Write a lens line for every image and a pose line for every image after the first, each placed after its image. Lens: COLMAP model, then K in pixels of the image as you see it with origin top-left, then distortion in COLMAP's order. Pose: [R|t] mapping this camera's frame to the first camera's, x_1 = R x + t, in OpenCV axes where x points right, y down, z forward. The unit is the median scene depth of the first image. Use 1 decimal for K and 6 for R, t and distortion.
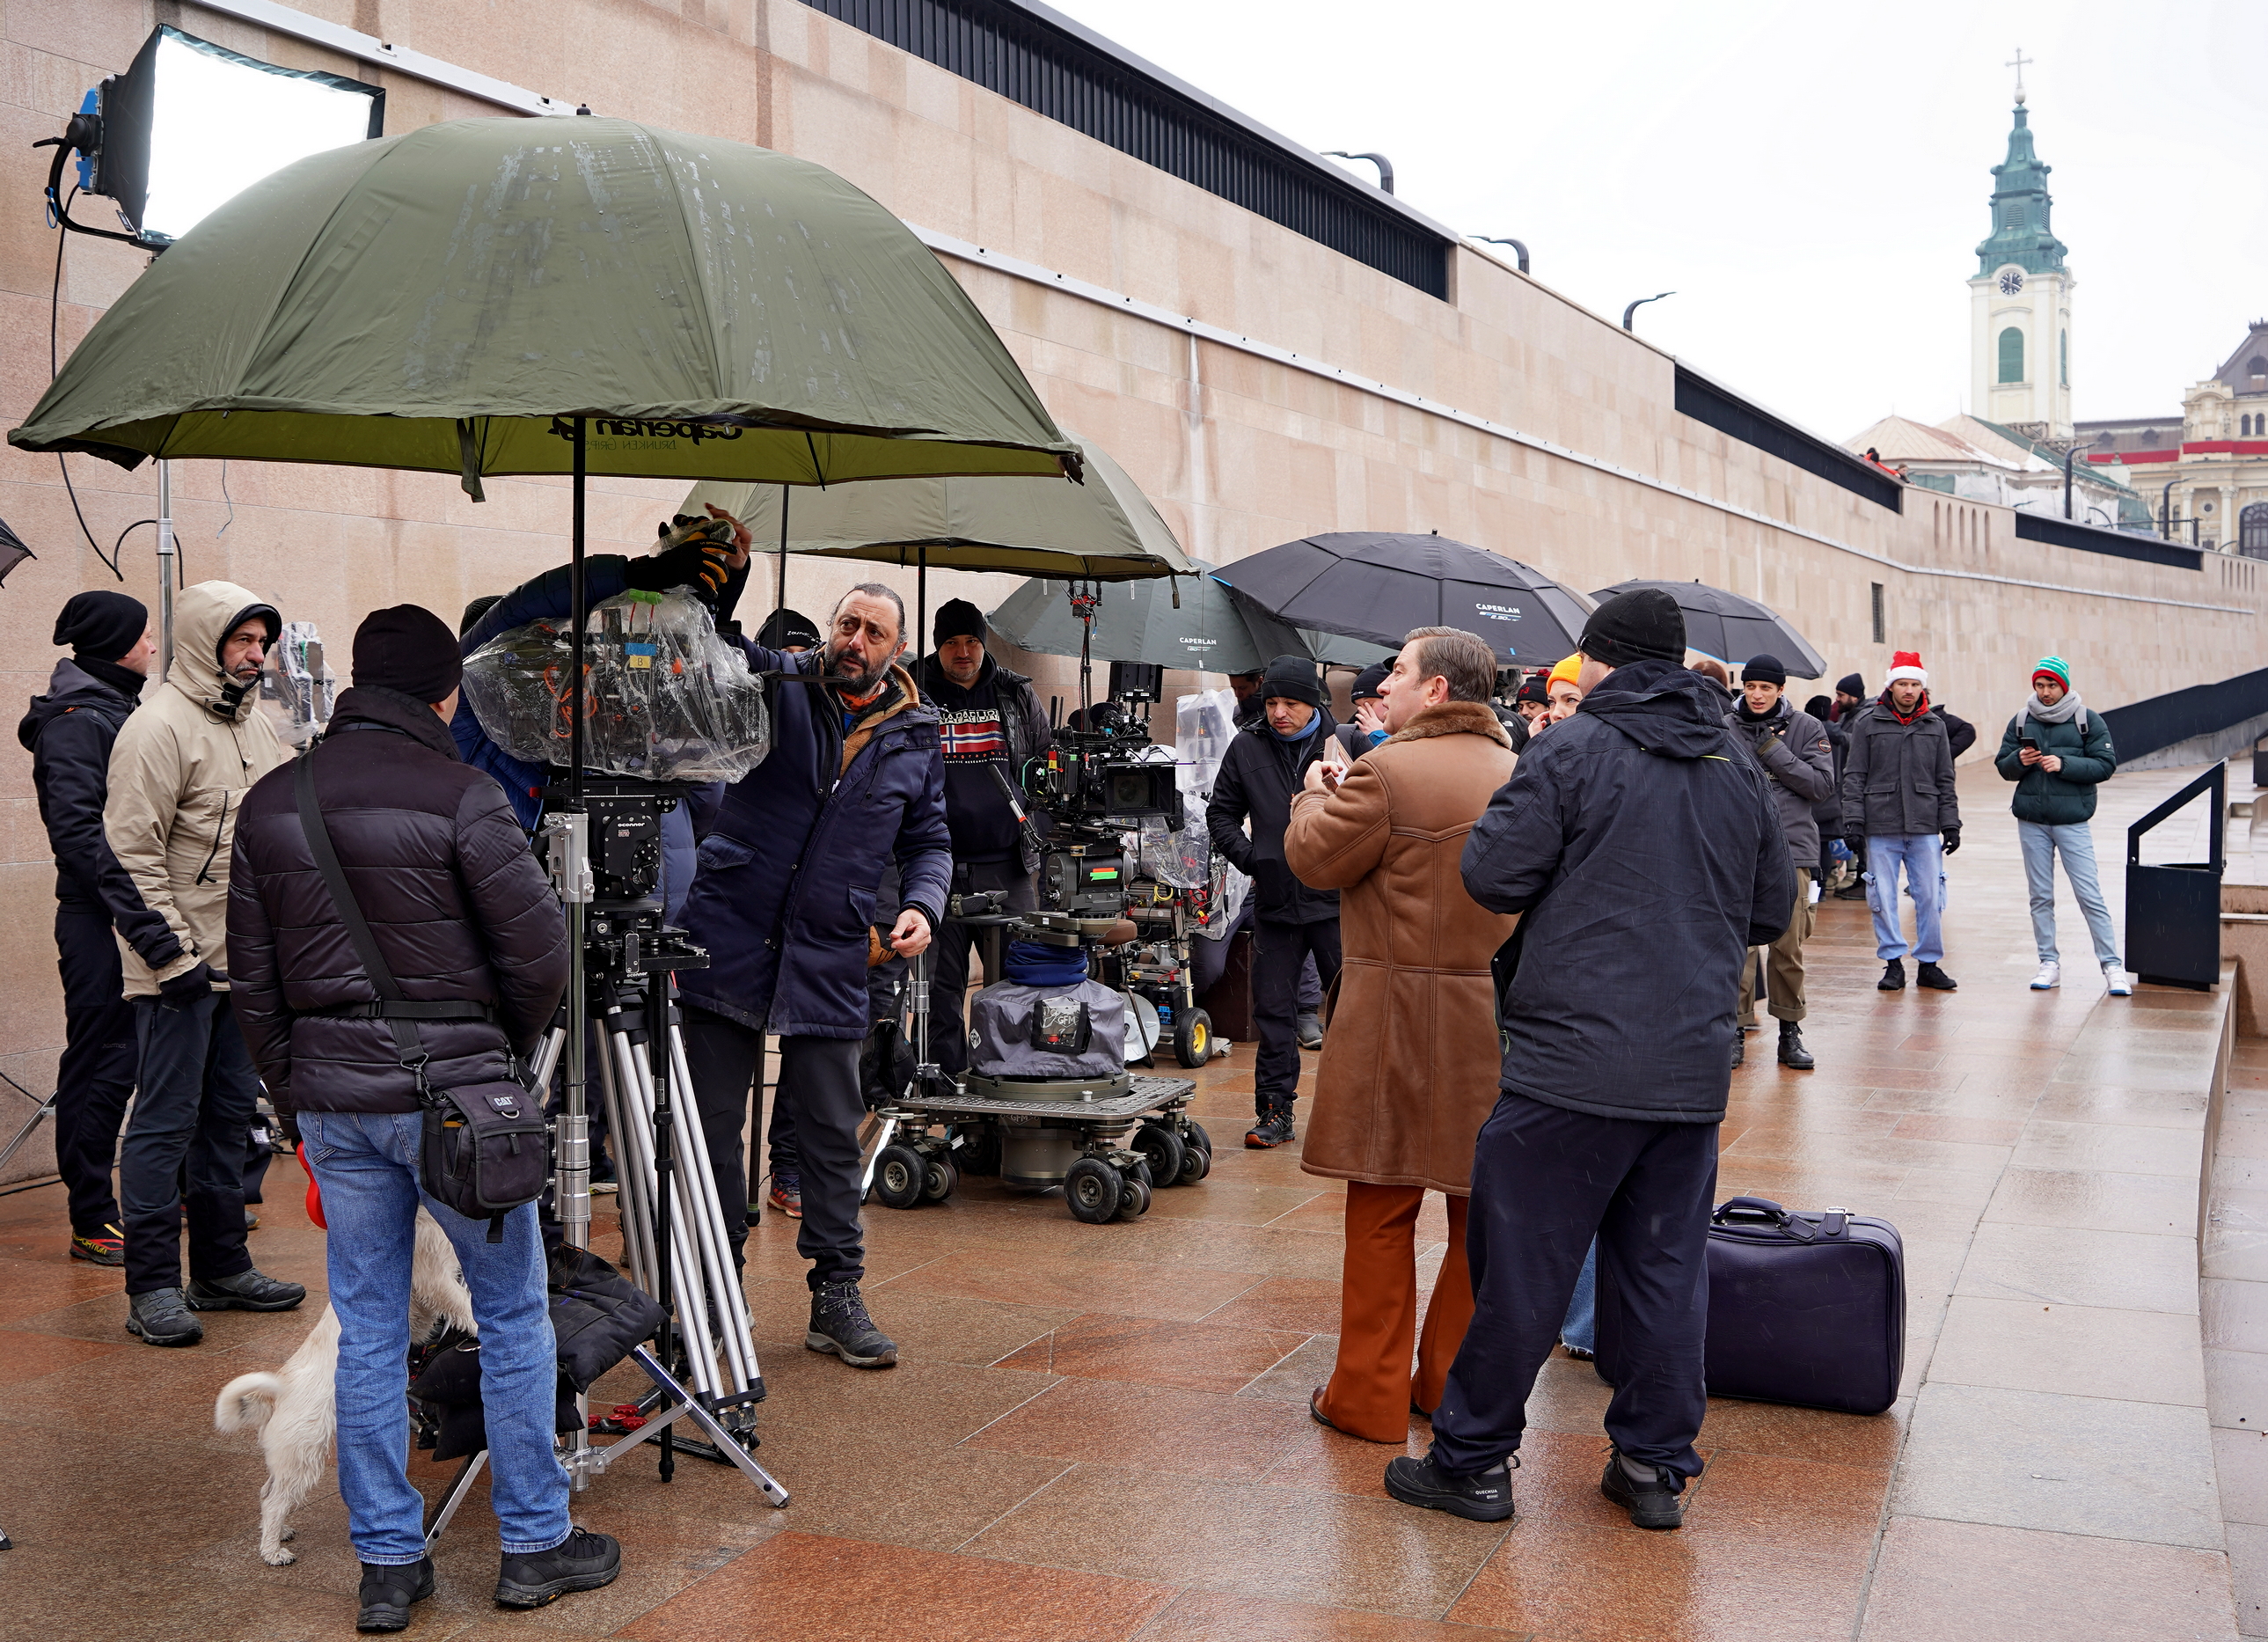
lens RADIAL K [[2602.7, 0, 1101.9], [0, 2602.7, 766.1], [0, 0, 1]] dist [0.003957, 0.000000]
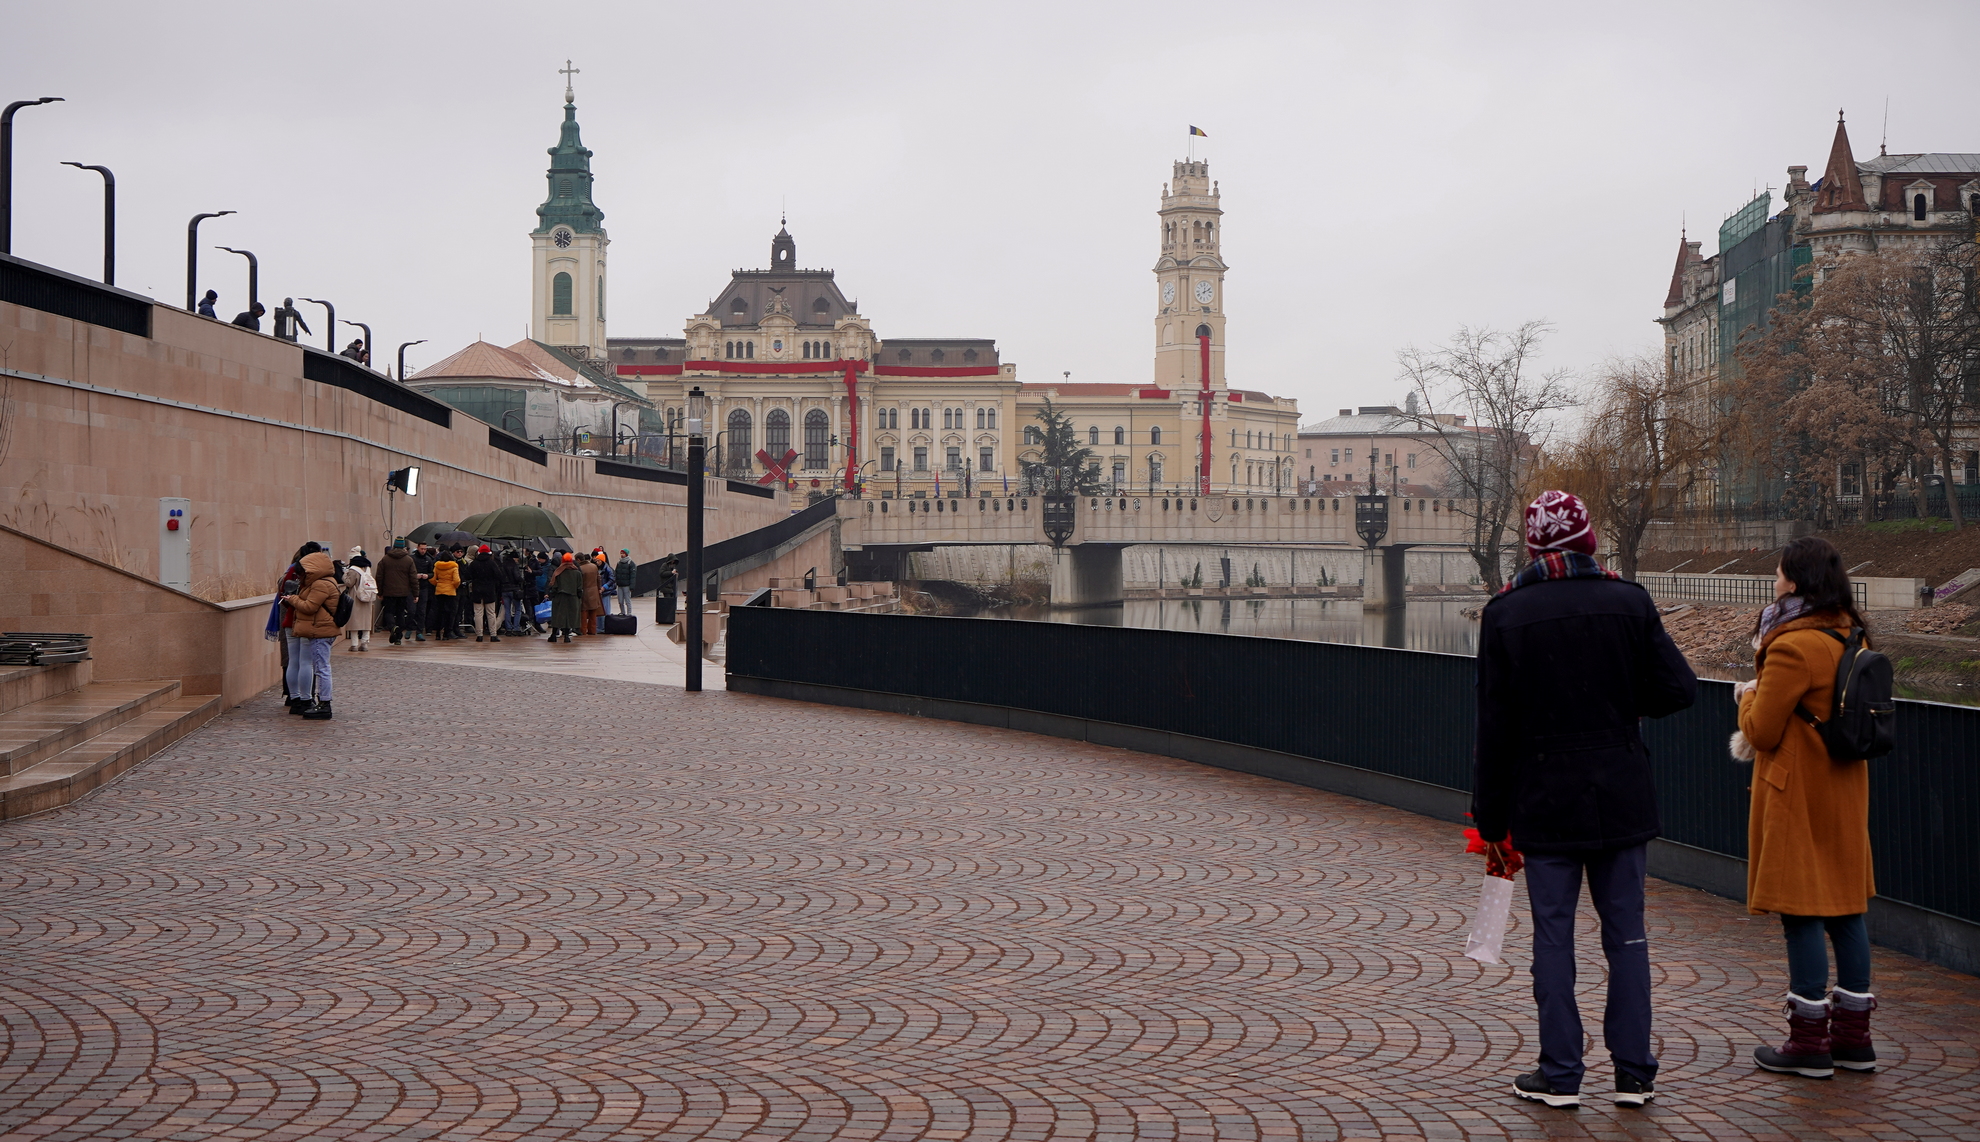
lens RADIAL K [[2388.1, 0, 923.7], [0, 2388.1, 493.0], [0, 0, 1]] dist [0.004262, 0.000000]
pose [[0.881163, 0.023693, 0.472218, -2.228786], [0.000611, 0.998686, -0.051248, 0.138003], [-0.472812, 0.045446, 0.879991, -5.525416]]
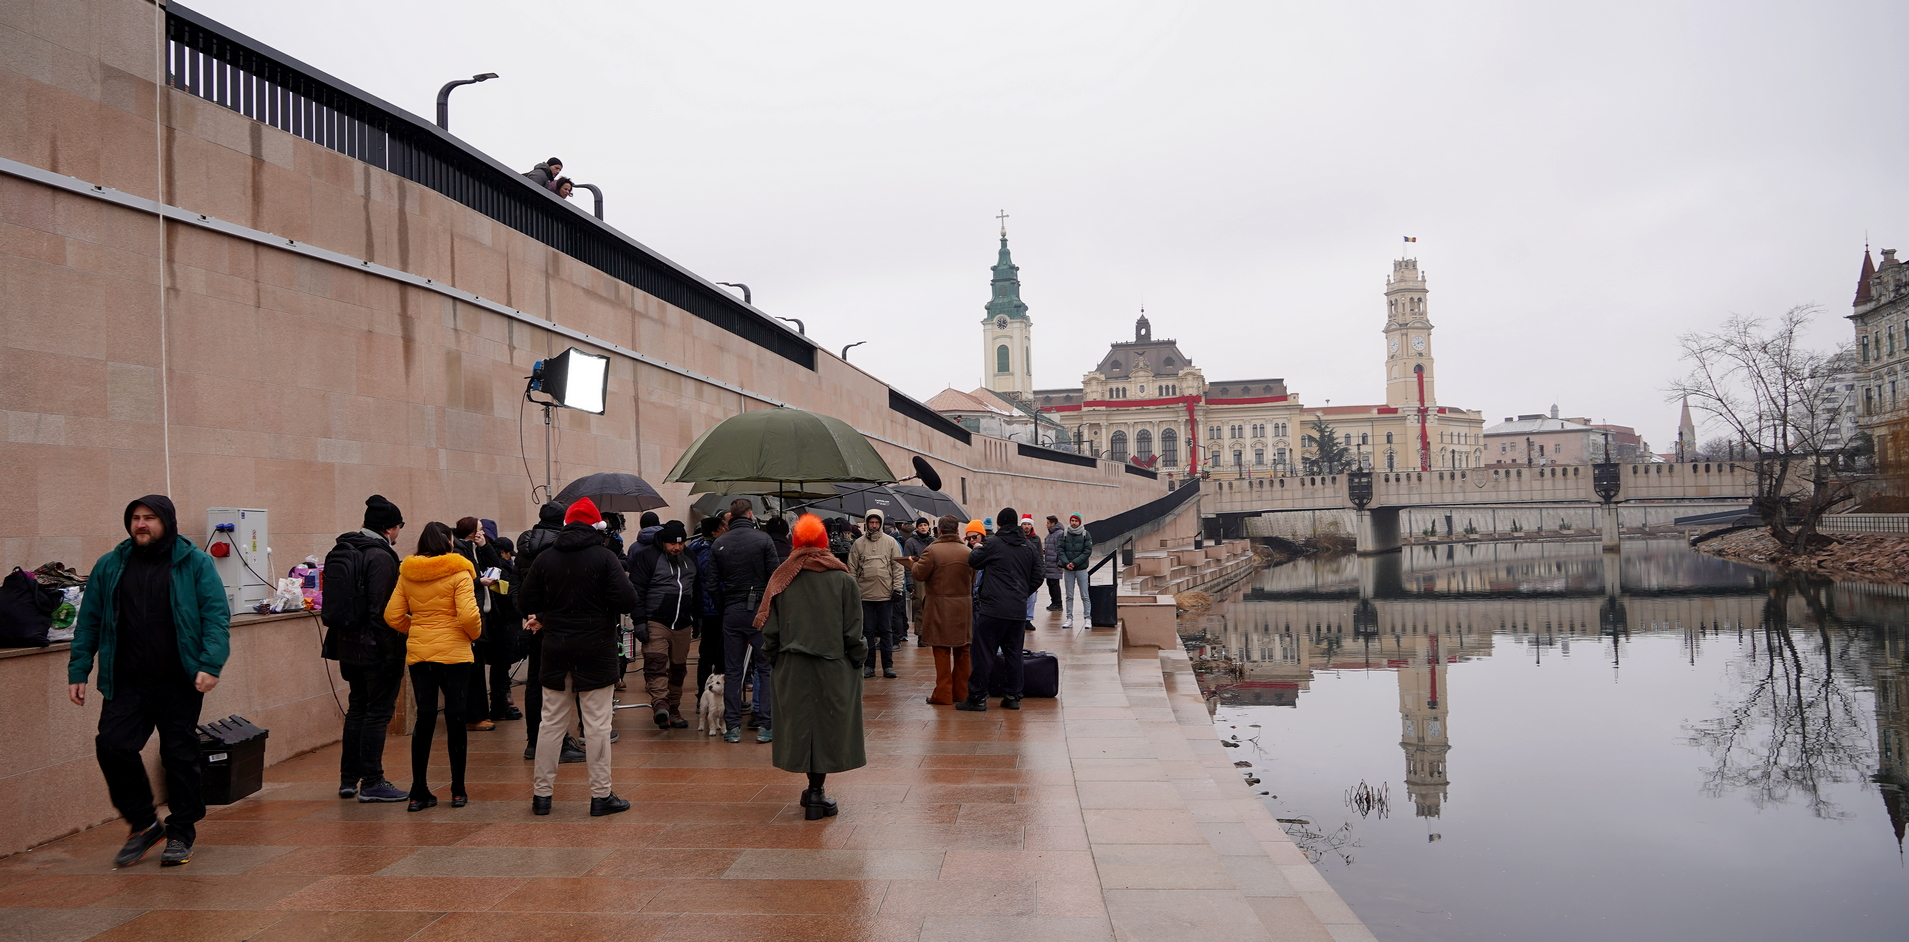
lens RADIAL K [[1401.1, 0, 926.2], [0, 1401.1, 473.4], [0, 0, 1]] dist [-0.008541, 0.022913]
pose [[0.961037, -0.007026, 0.276330, -0.415317], [0.025969, 0.997550, -0.064954, 0.020007], [-0.275197, 0.069599, 0.958865, -0.909326]]
